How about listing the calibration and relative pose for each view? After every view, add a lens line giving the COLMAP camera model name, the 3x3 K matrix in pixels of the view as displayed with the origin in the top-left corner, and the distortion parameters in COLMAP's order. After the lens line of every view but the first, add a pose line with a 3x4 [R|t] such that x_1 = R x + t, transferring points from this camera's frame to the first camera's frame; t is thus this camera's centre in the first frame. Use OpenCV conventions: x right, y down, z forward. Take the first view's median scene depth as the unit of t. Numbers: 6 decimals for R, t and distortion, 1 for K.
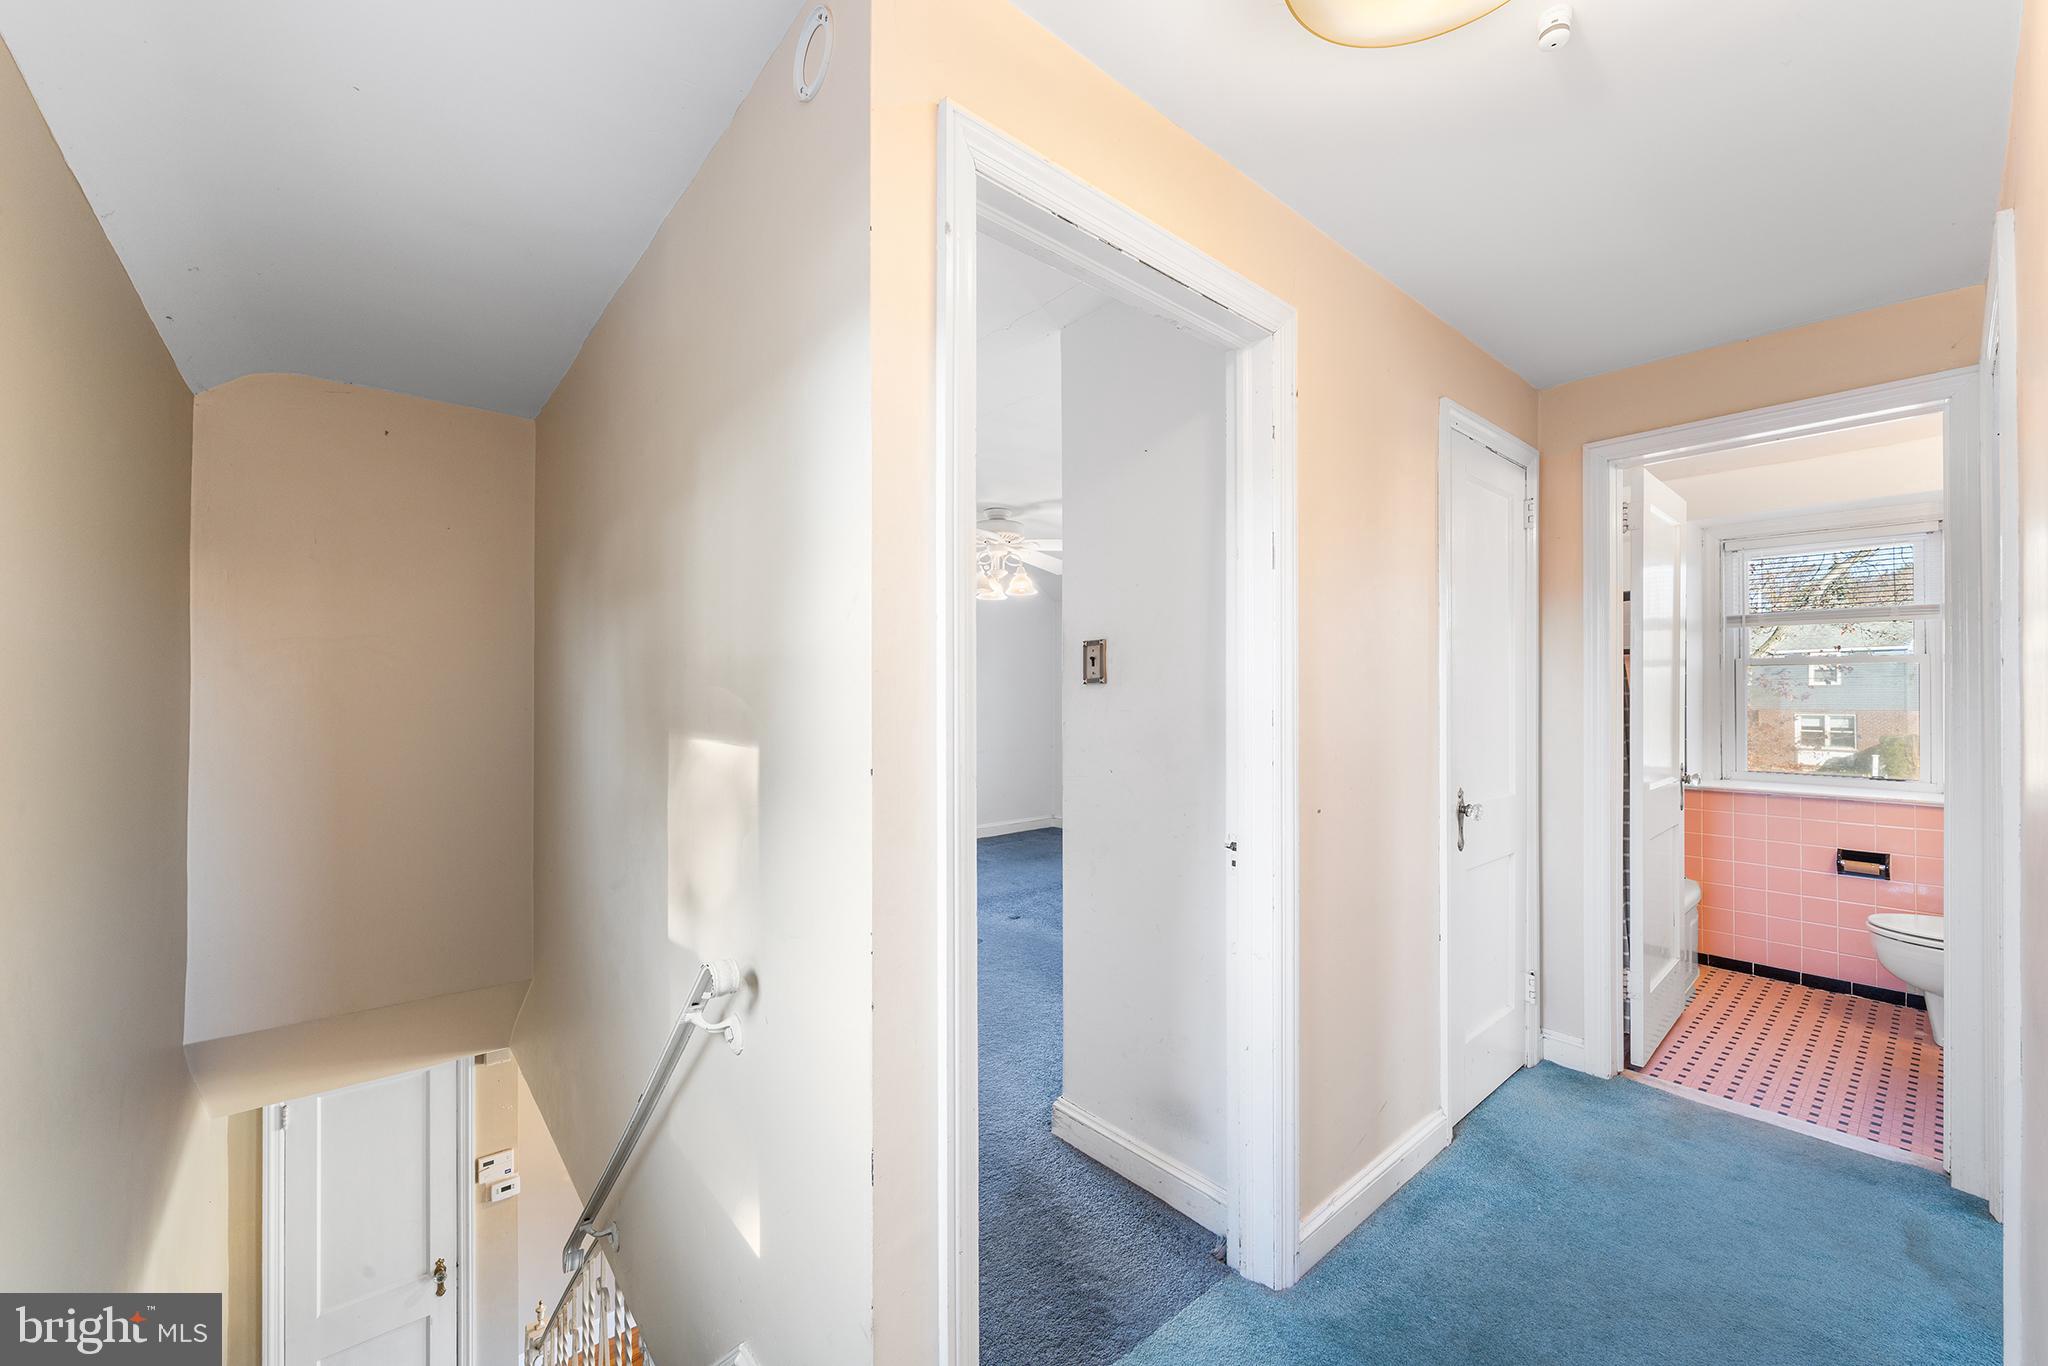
lens RADIAL K [[796.4, 0, 1026.1], [0, 796.4, 690.6], [0, 0, 1]] dist [-0.002699, -0.000350]
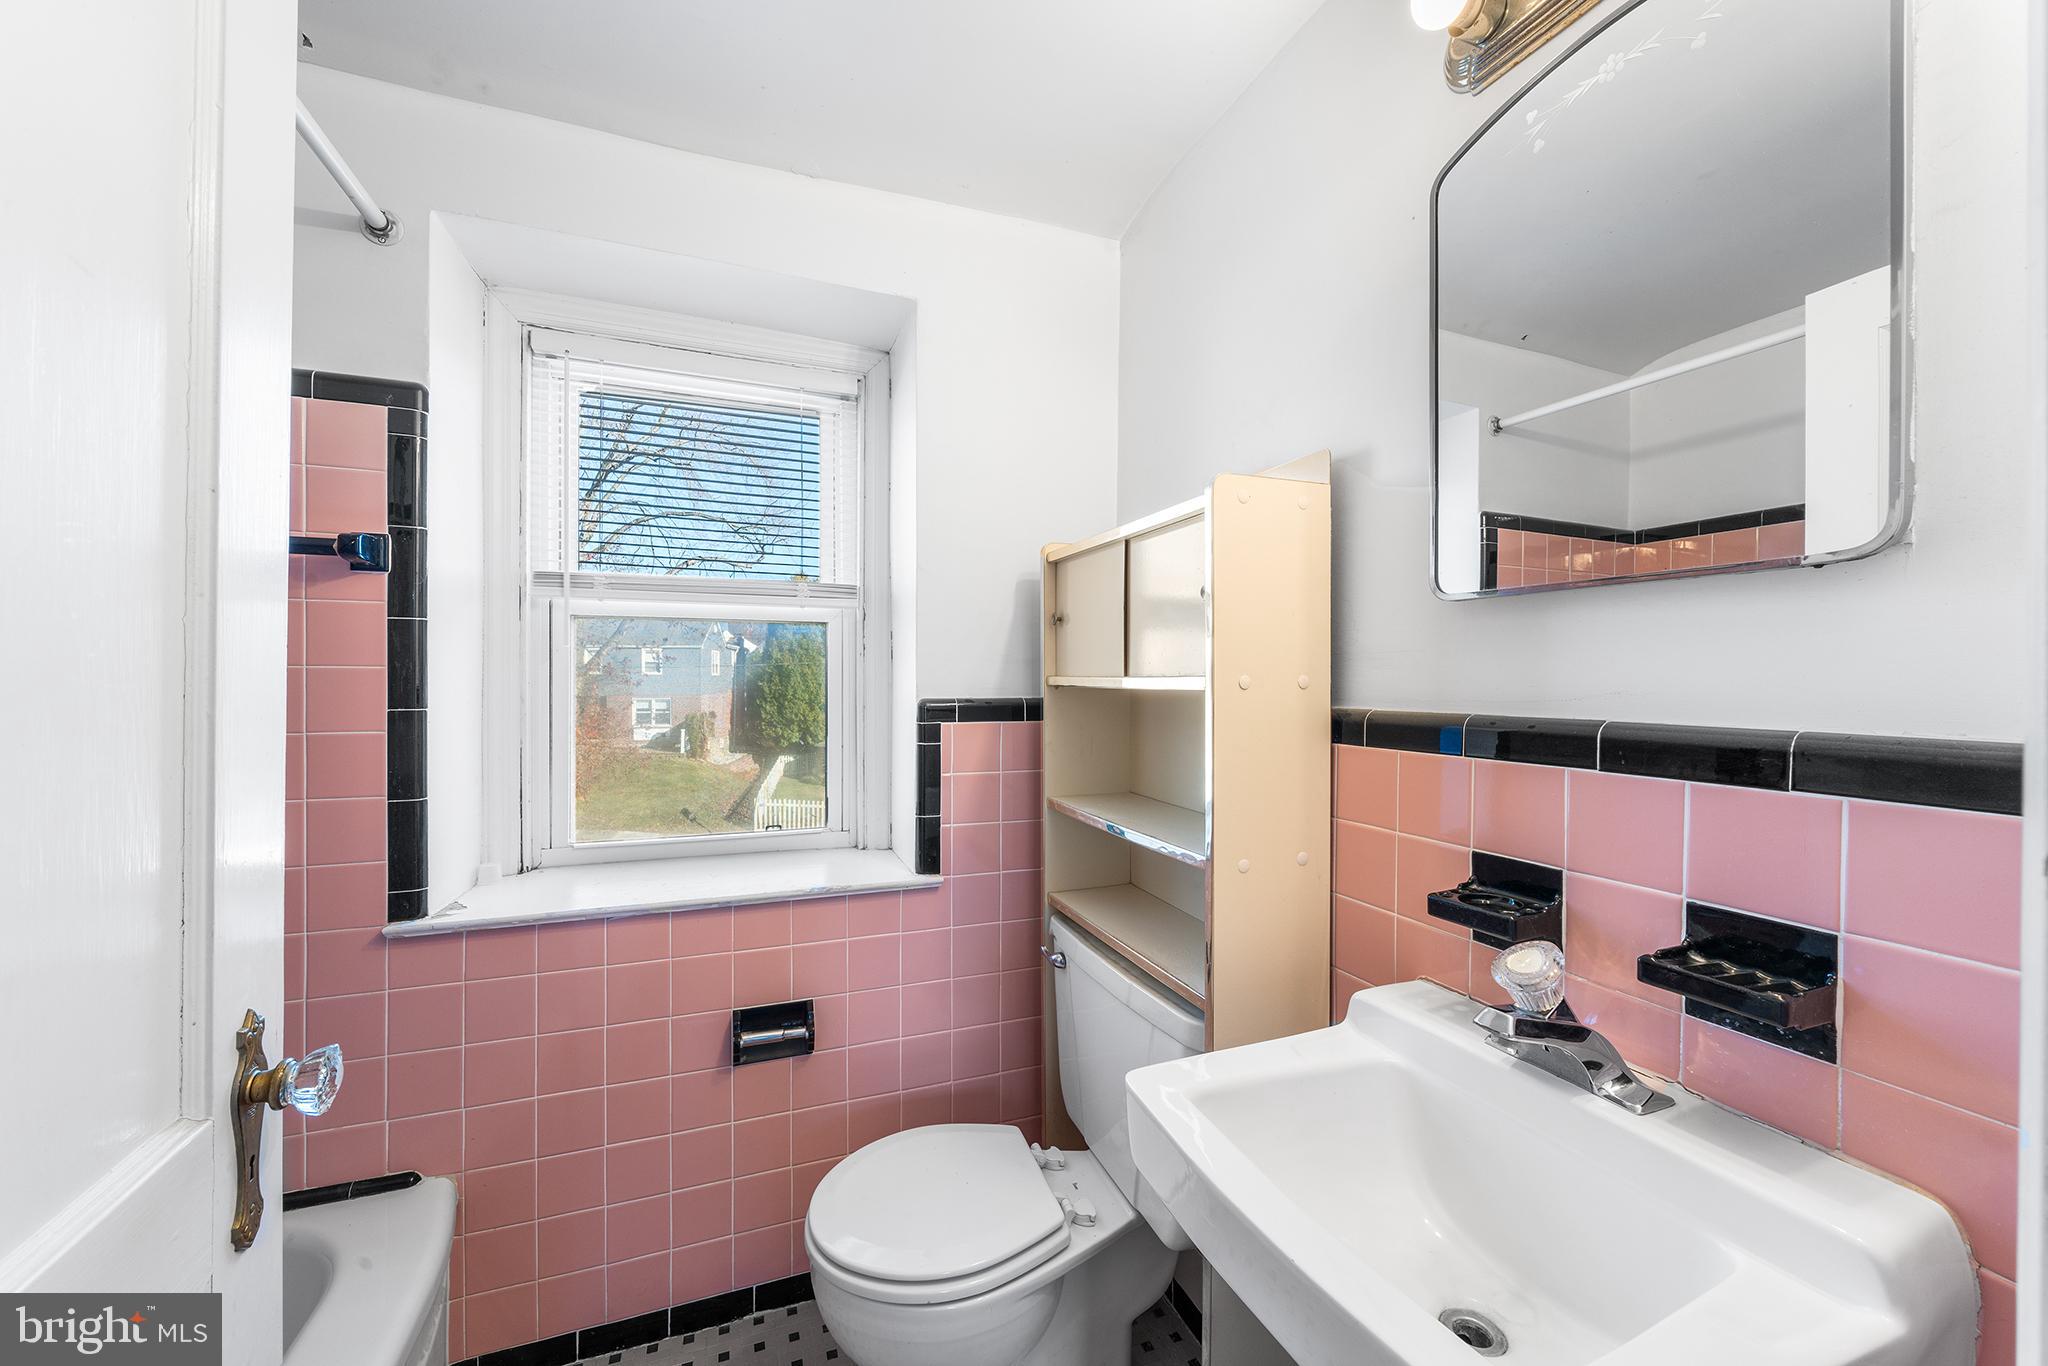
lens RADIAL K [[796.4, 0, 1026.1], [0, 796.4, 690.6], [0, 0, 1]] dist [-0.002699, -0.000350]
pose [[0.333781, -0.008567, 0.942612, 0.089697], [-0.007011, 0.999908, 0.011570, 0.000729], [-0.942624, -0.010470, 0.333691, 0.095882]]
